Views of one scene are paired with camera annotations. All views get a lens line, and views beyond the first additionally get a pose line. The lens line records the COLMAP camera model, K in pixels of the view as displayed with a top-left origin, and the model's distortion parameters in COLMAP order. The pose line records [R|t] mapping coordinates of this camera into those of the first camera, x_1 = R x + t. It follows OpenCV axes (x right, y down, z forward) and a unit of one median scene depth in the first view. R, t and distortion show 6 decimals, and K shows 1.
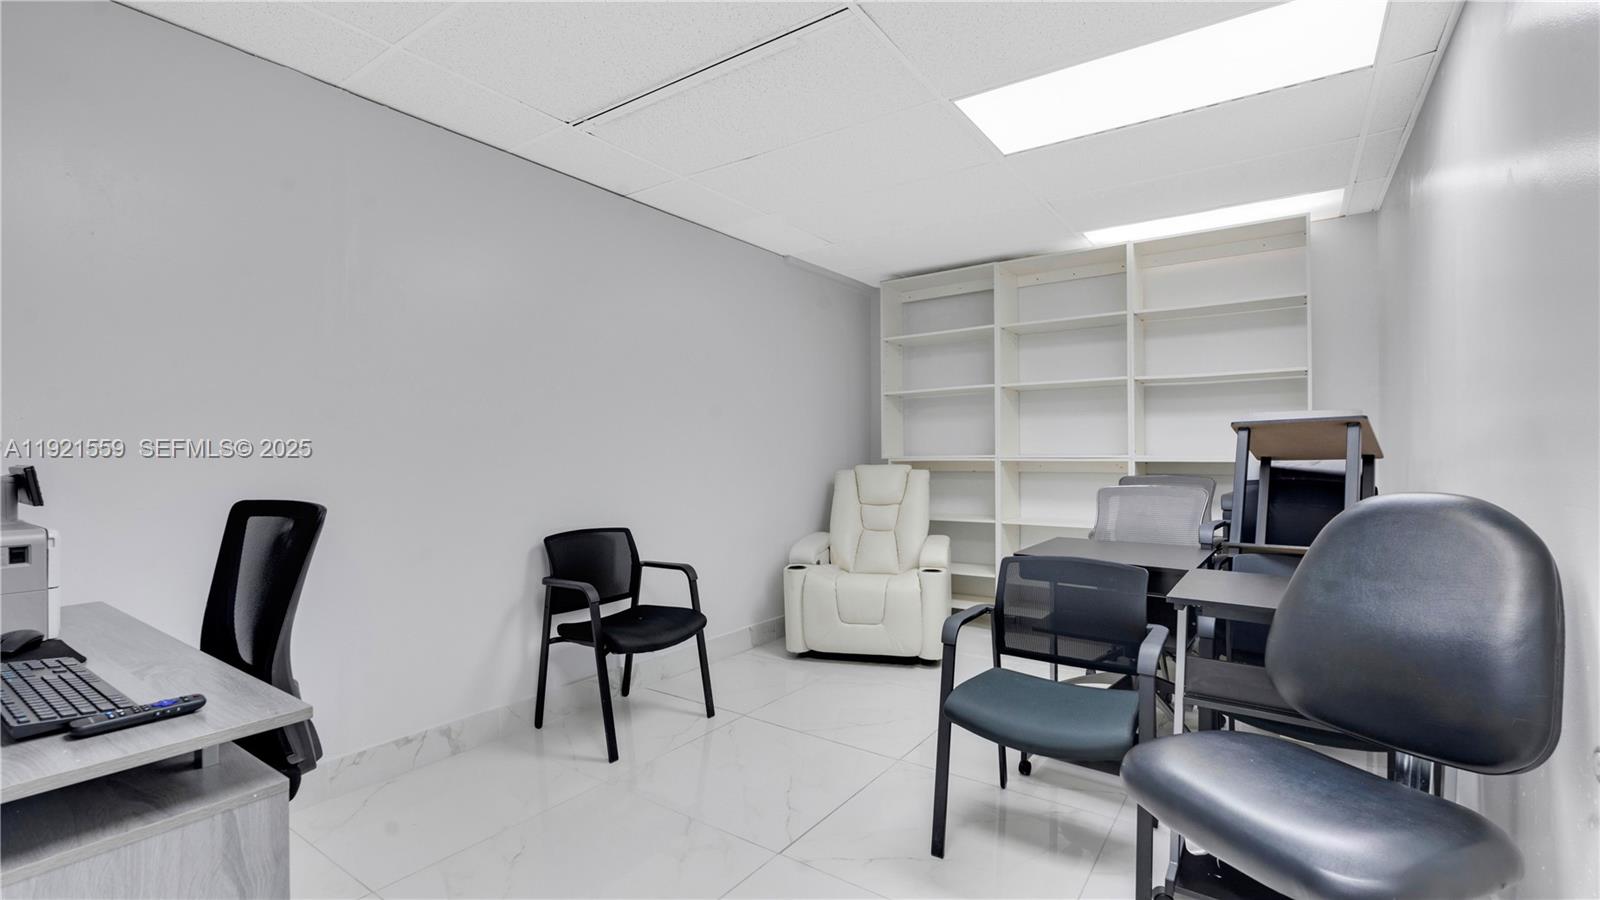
lens RADIAL K [[716.3, 0, 800.2], [0, 716.3, 454.3], [0, 0, 1]] dist [-0.001335, 0.001730]
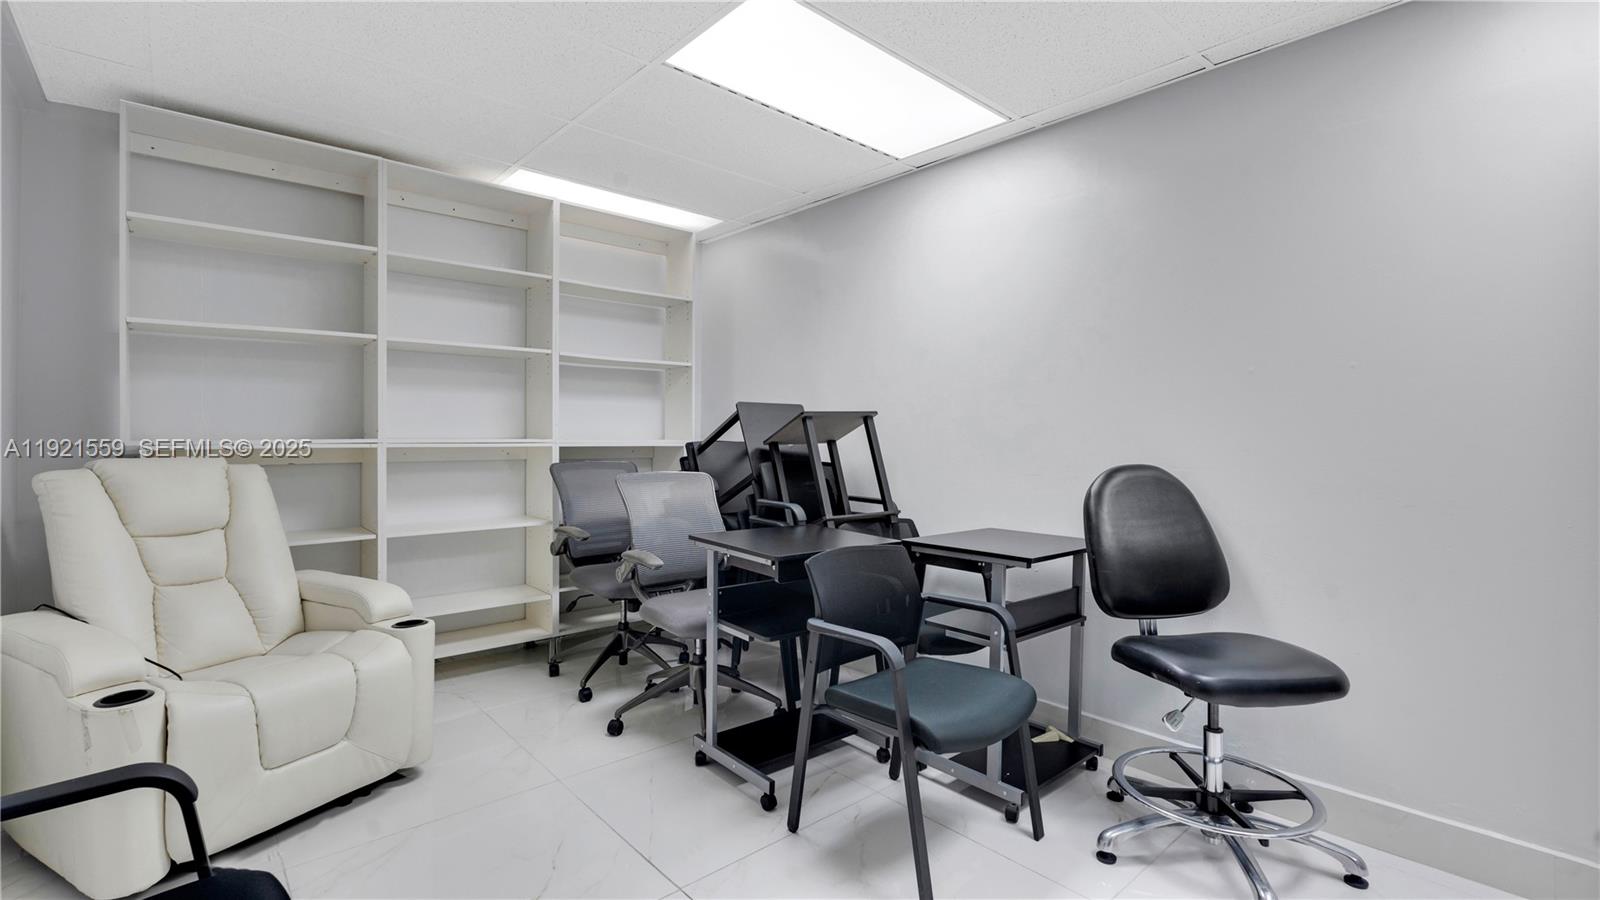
lens RADIAL K [[716.3, 0, 808.4], [0, 716.3, 441.6], [0, 0, 1]] dist [-0.001335, 0.001730]
pose [[0.220168, -0.004256, 0.975453, -0.331565], [-0.003157, 0.999982, 0.005076, -0.001708], [-0.975457, -0.004197, 0.220150, 0.488914]]
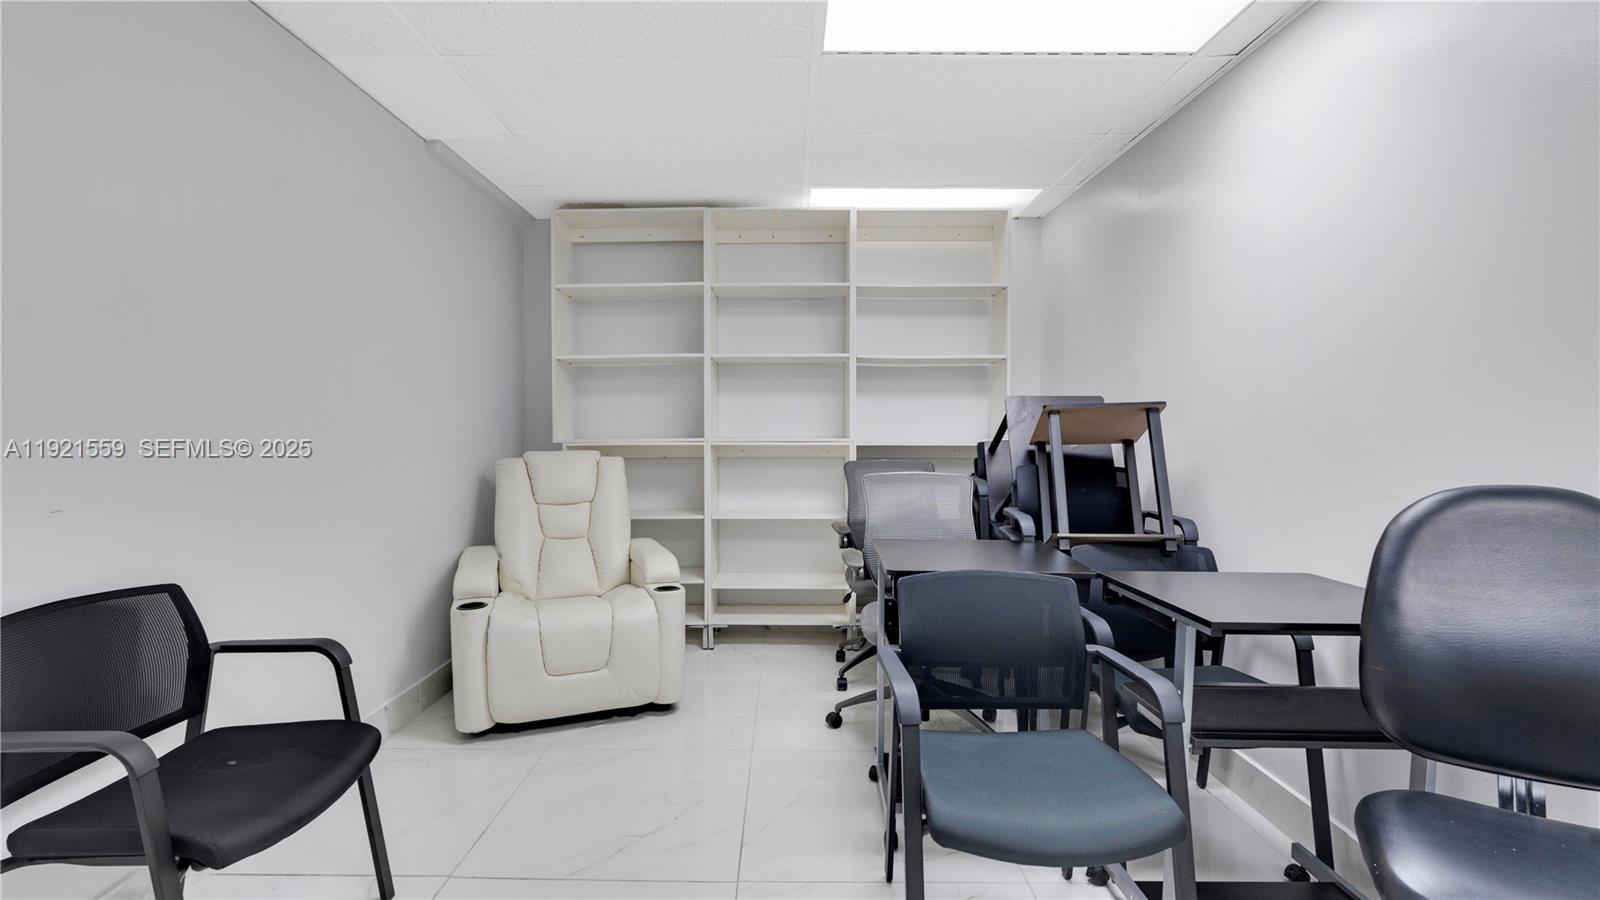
lens RADIAL K [[716.3, 0, 783.0], [0, 716.3, 452.7], [0, 0, 1]] dist [-0.001335, 0.001730]
pose [[0.821867, -0.011973, 0.569553, -0.143321], [-0.002214, 0.999704, 0.024211, -0.002781], [-0.569675, -0.021159, 0.821598, 0.277714]]
